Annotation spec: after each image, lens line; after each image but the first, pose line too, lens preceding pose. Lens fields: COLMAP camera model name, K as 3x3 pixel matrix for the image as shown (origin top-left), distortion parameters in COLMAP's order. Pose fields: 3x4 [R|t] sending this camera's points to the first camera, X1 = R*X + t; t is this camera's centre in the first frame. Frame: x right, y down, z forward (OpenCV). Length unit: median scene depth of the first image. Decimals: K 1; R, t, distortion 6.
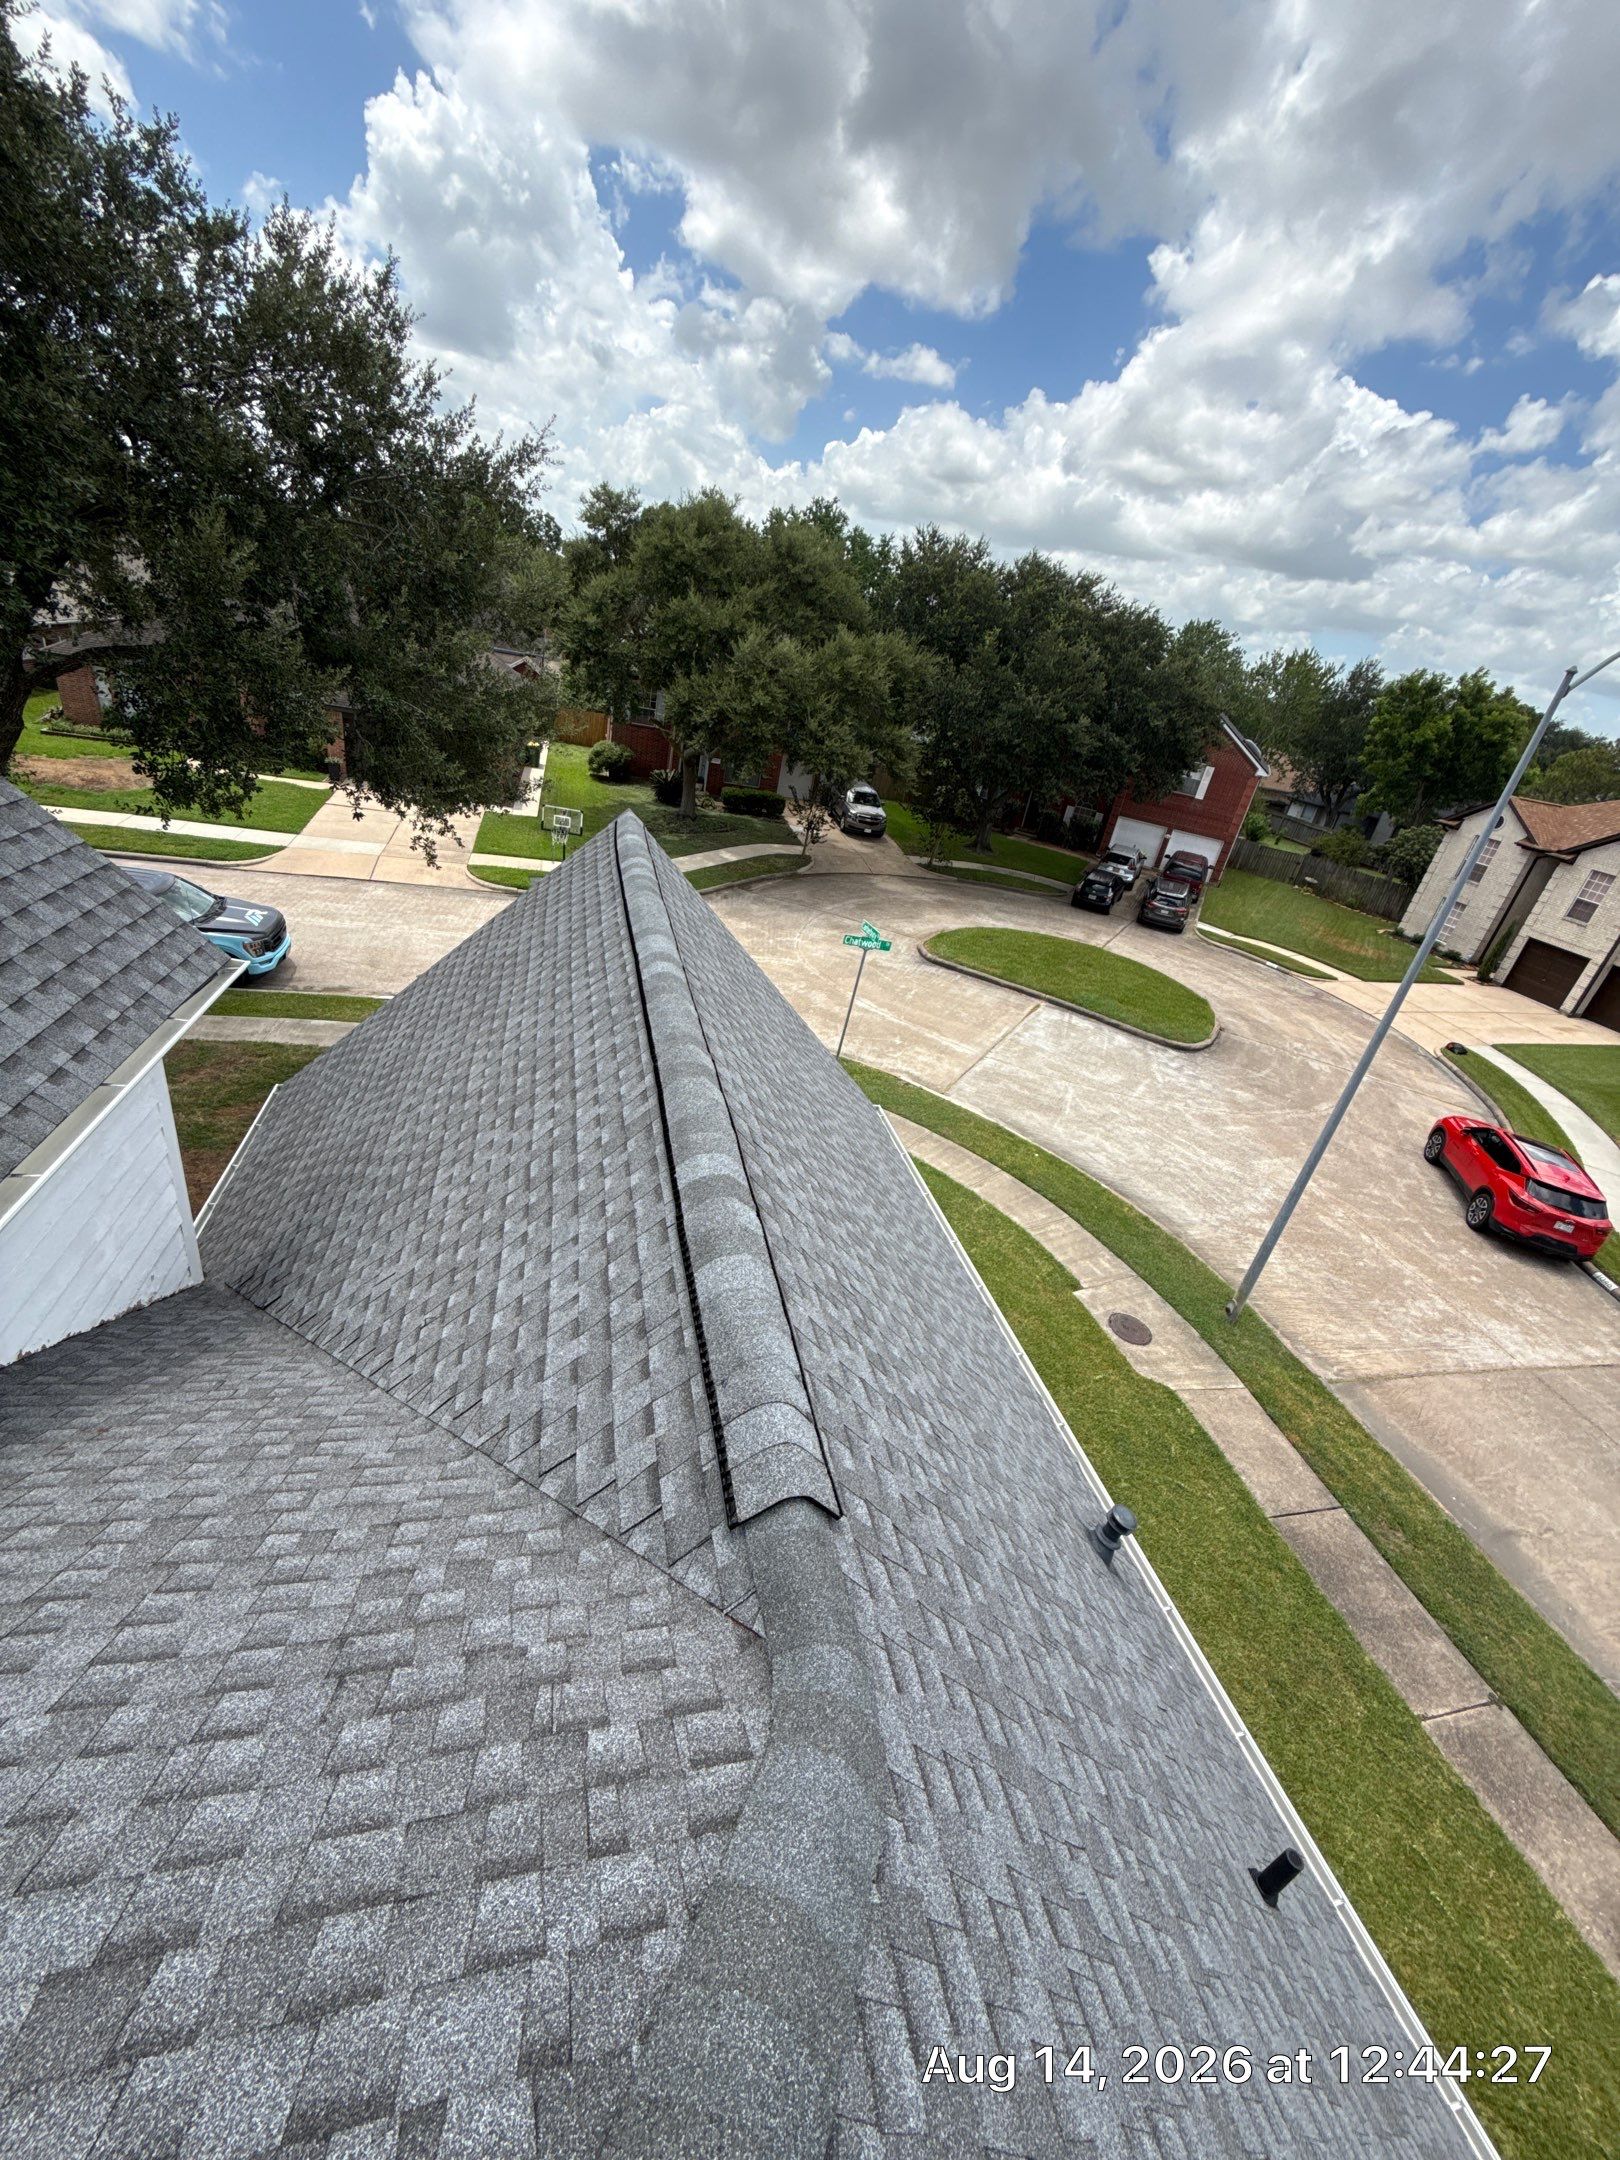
lens RADIAL K [[857.4, 0, 814.9], [0, 857.4, 1089.8], [0, 0, 1]] dist [0.002936, -0.000235]
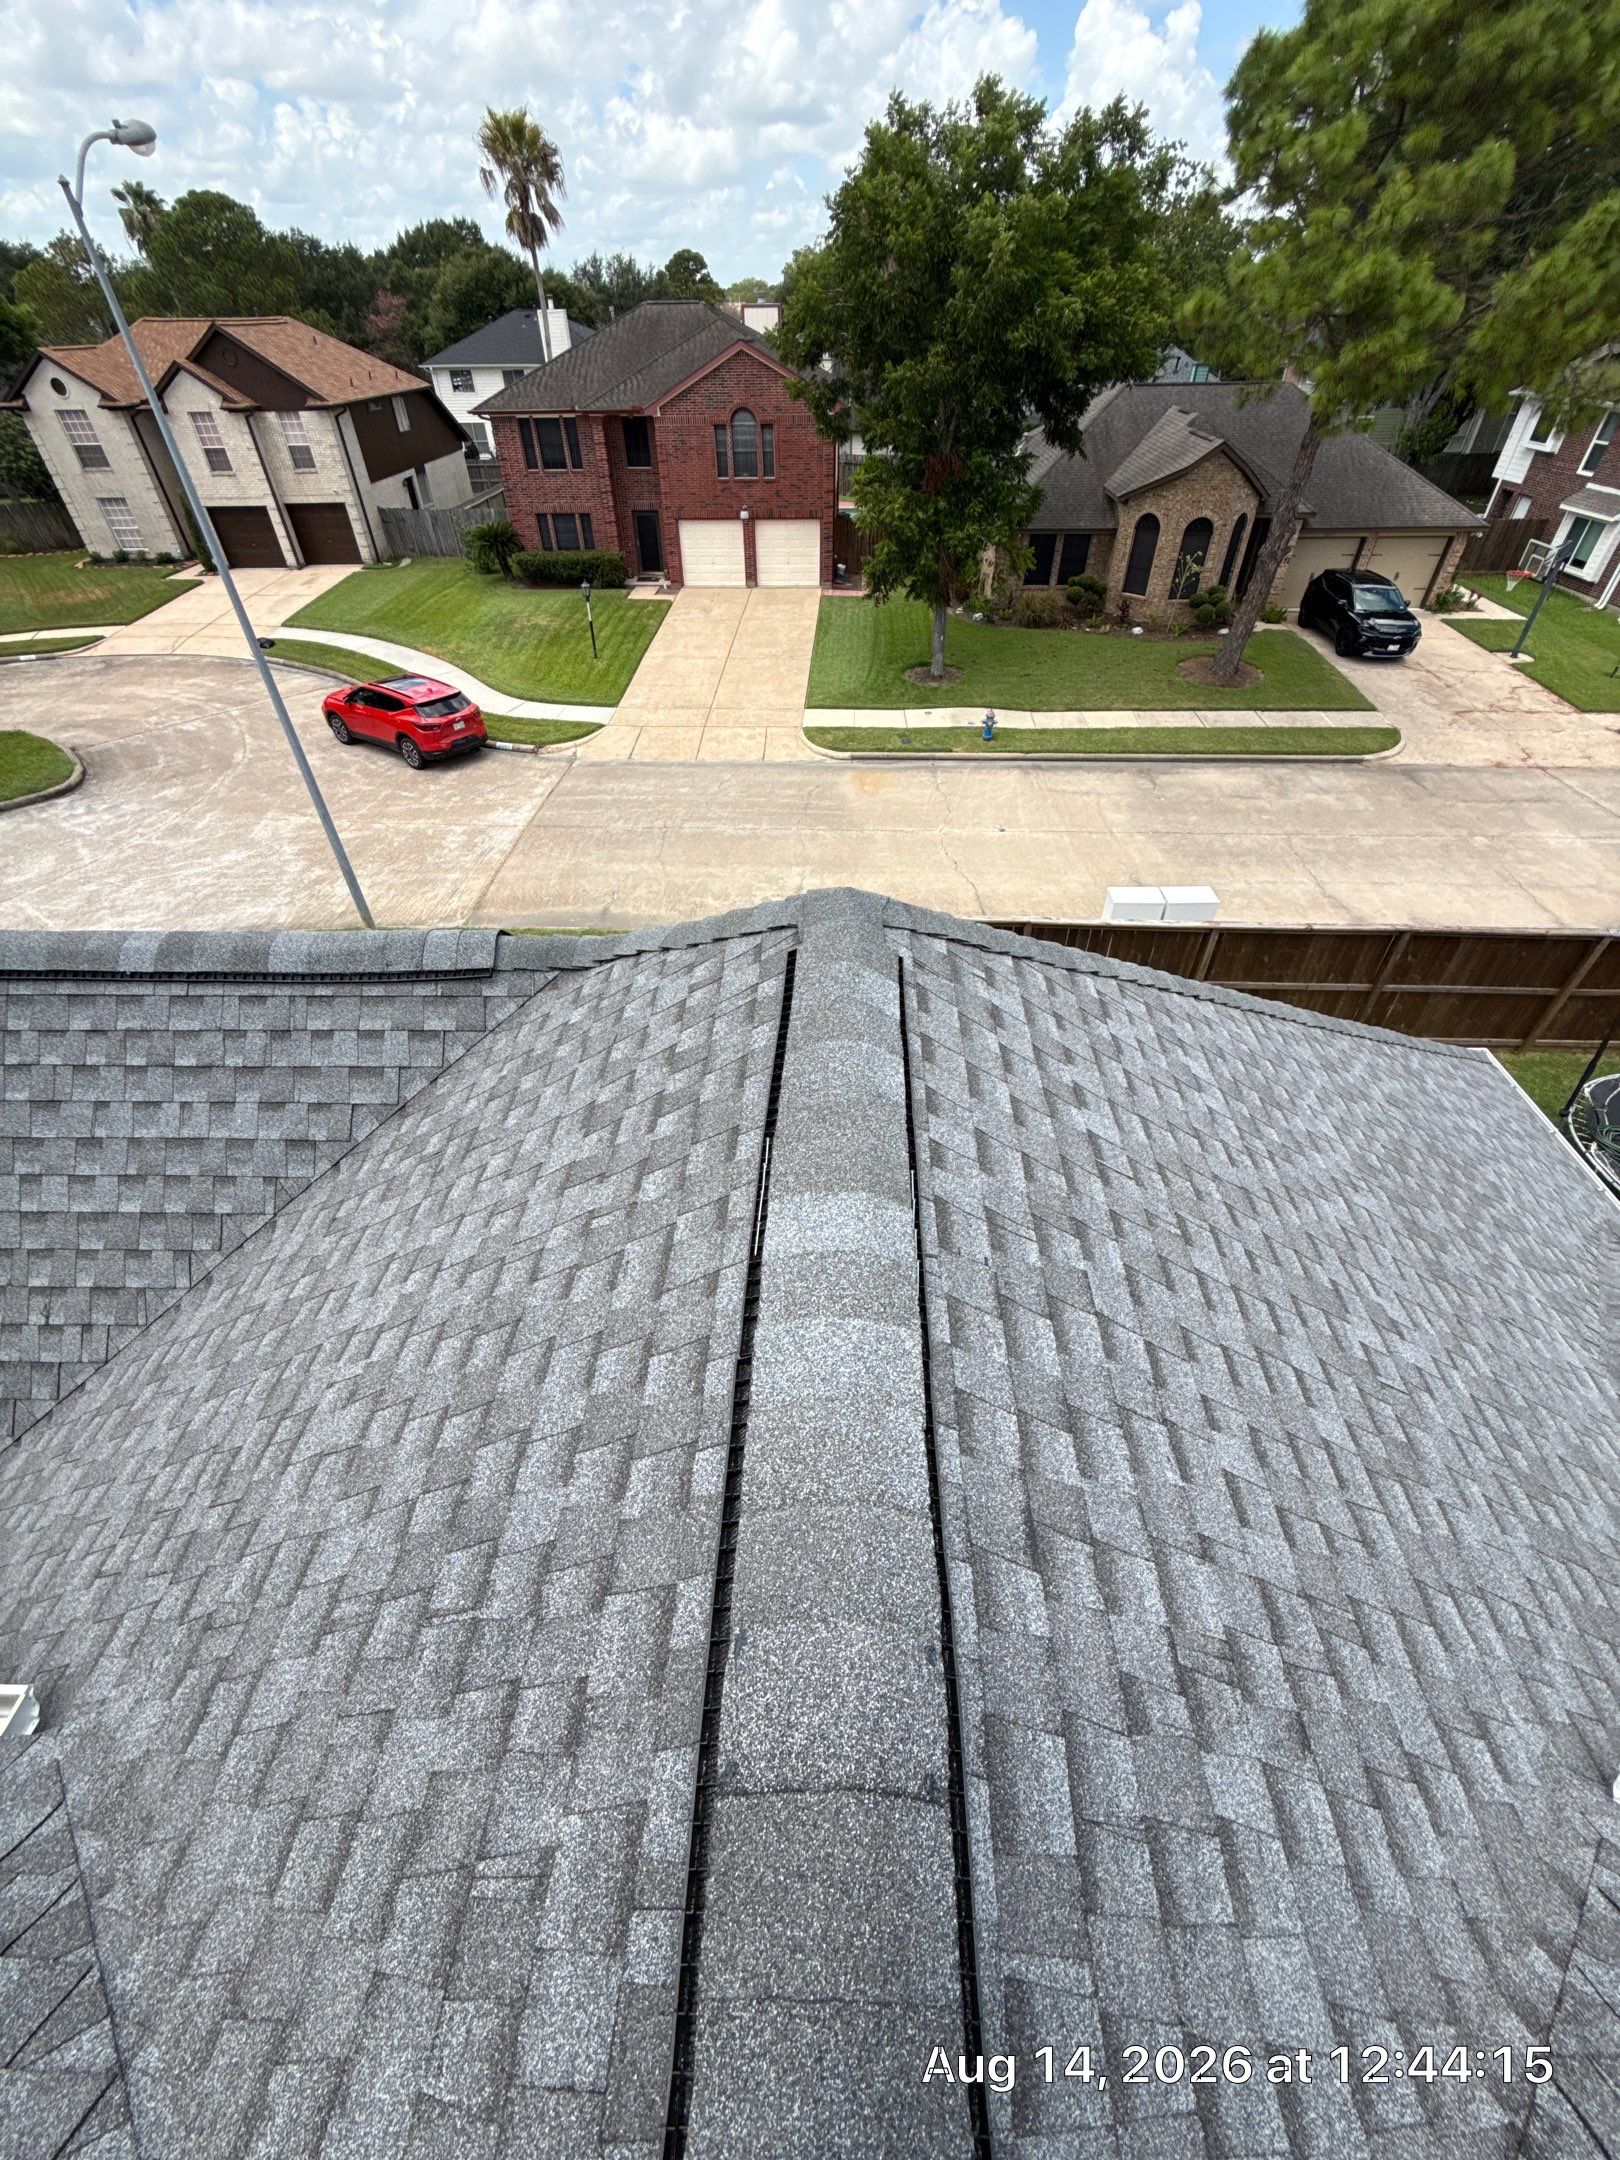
lens RADIAL K [[857.4, 0, 803.8], [0, 857.4, 1087.1], [0, 0, 1]] dist [0.002936, -0.000235]
pose [[0.267254, -0.769213, 0.580419, -0.076520], [0.504696, 0.624841, 0.595697, -0.002345], [-0.820888, 0.133733, 0.555210, -0.026998]]
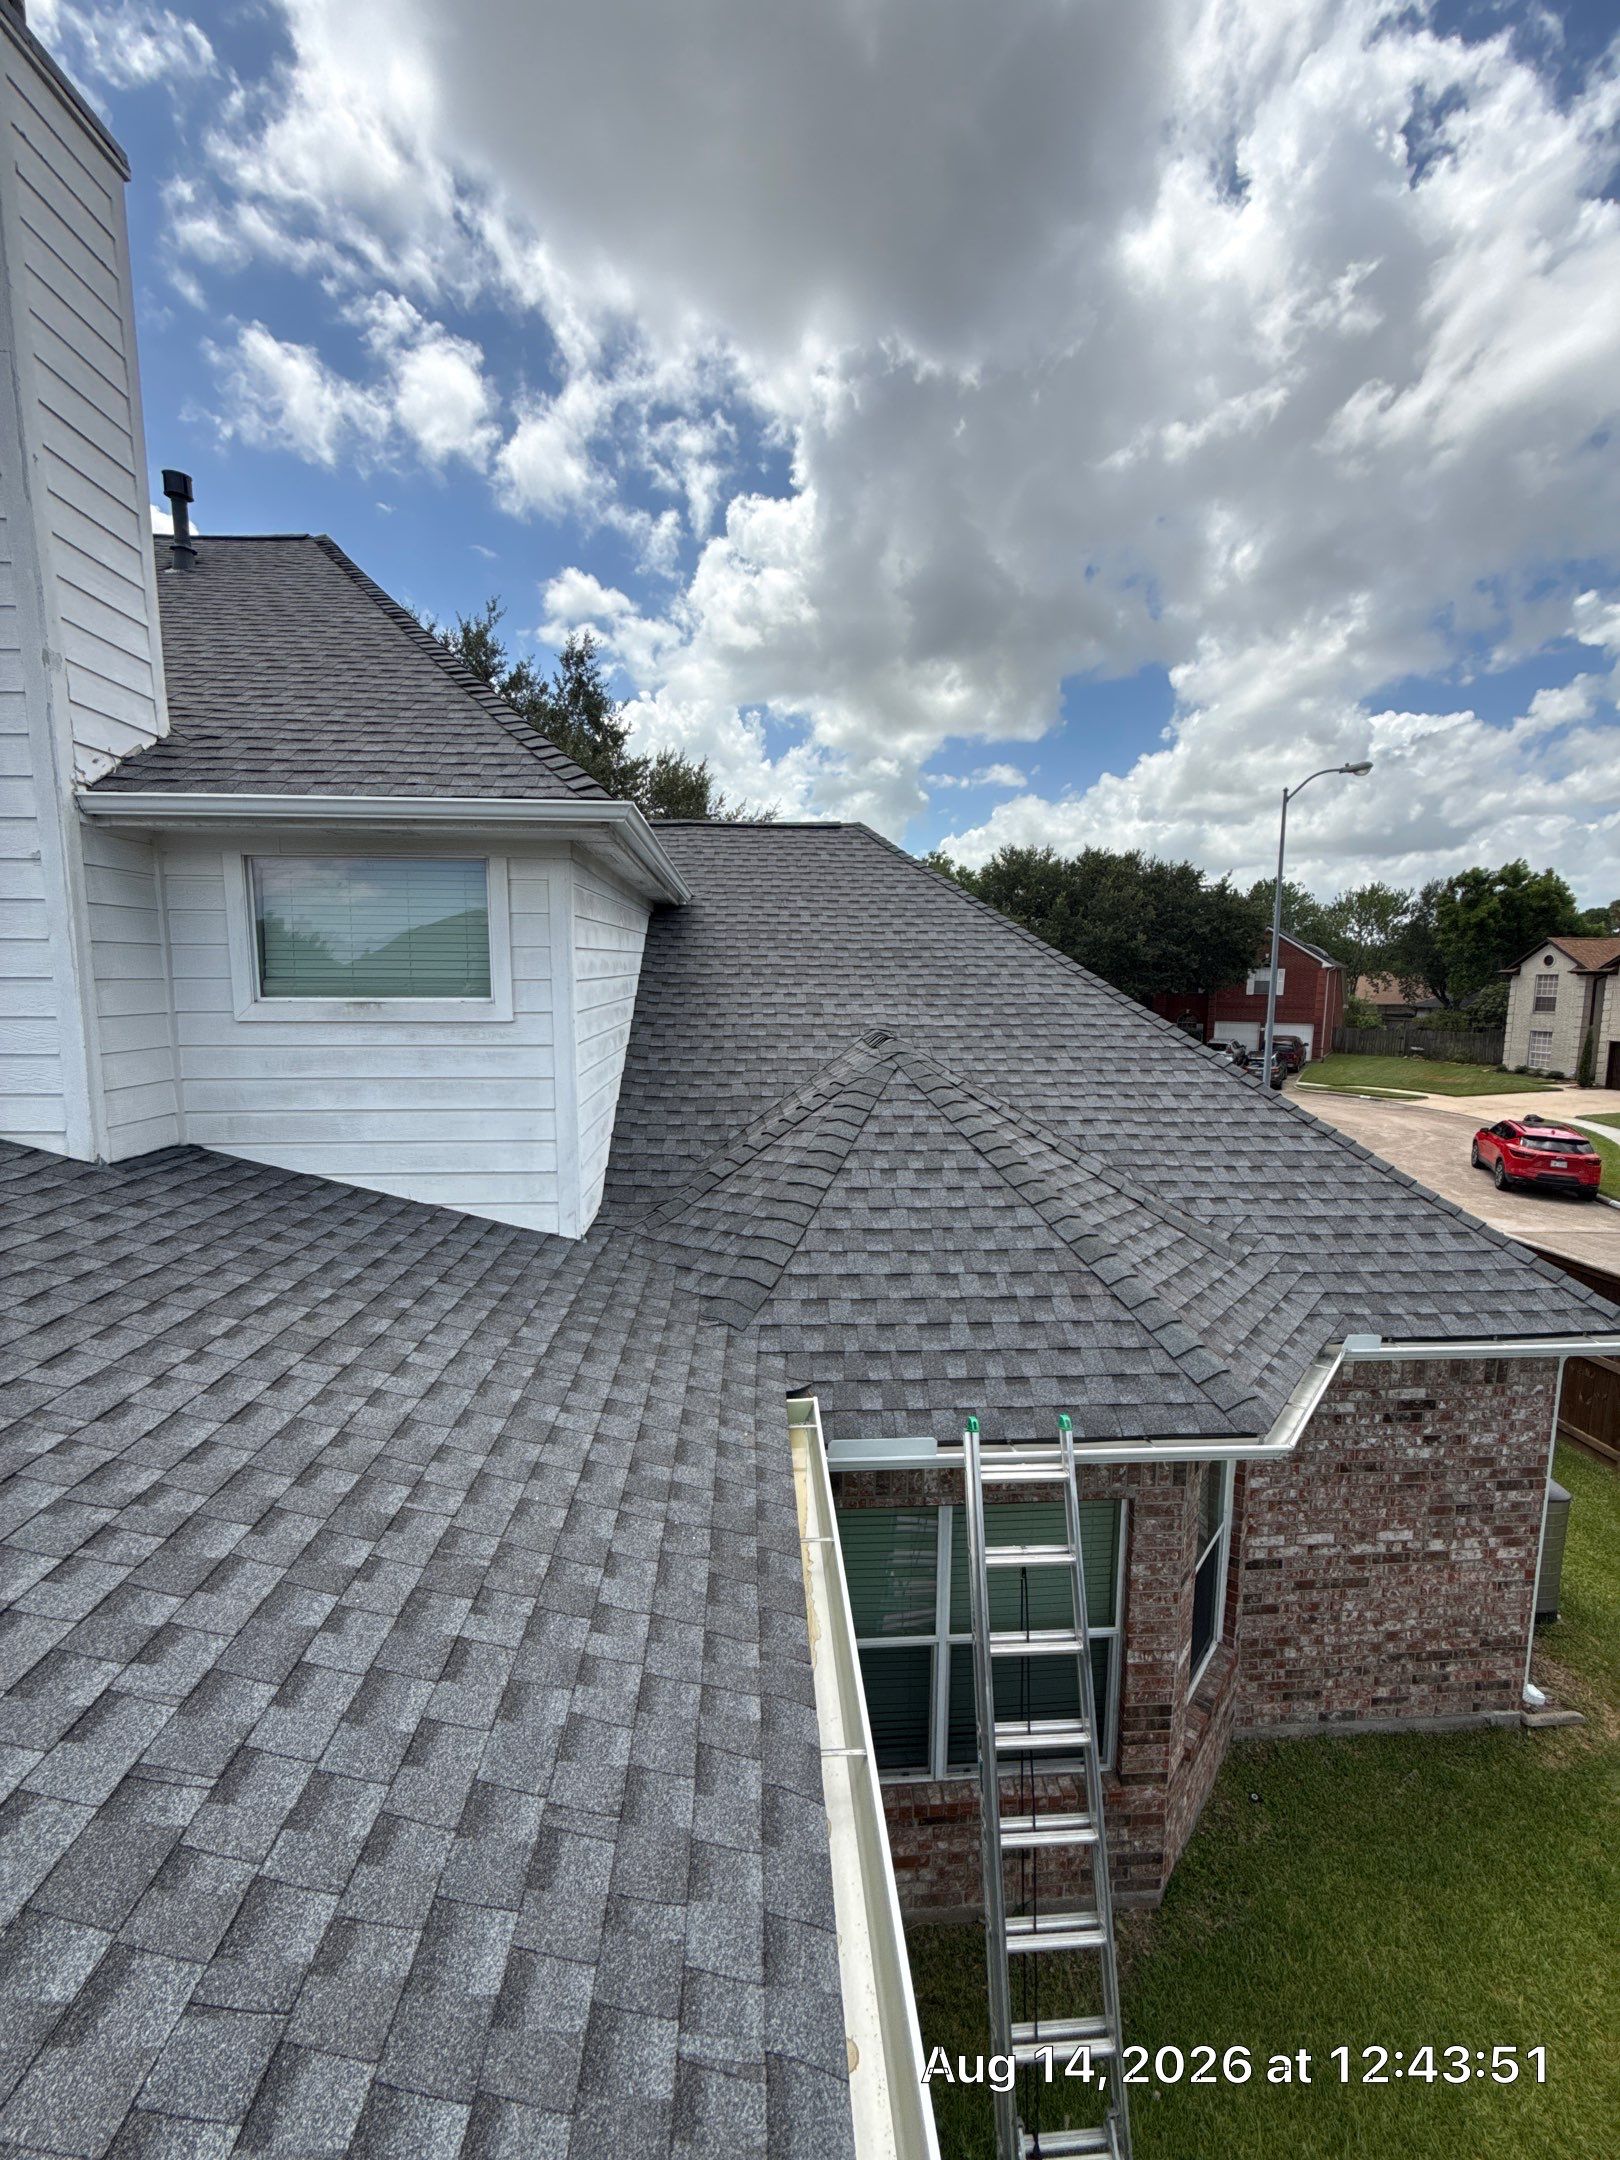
lens RADIAL K [[857.4, 0, 811.9], [0, 857.4, 1075.2], [0, 0, 1]] dist [0.002936, -0.000235]
pose [[0.969982, -0.138593, -0.199818, 0.052516], [0.047908, 0.914503, -0.401733, 0.274924], [0.238412, 0.380101, 0.893691, -0.231522]]
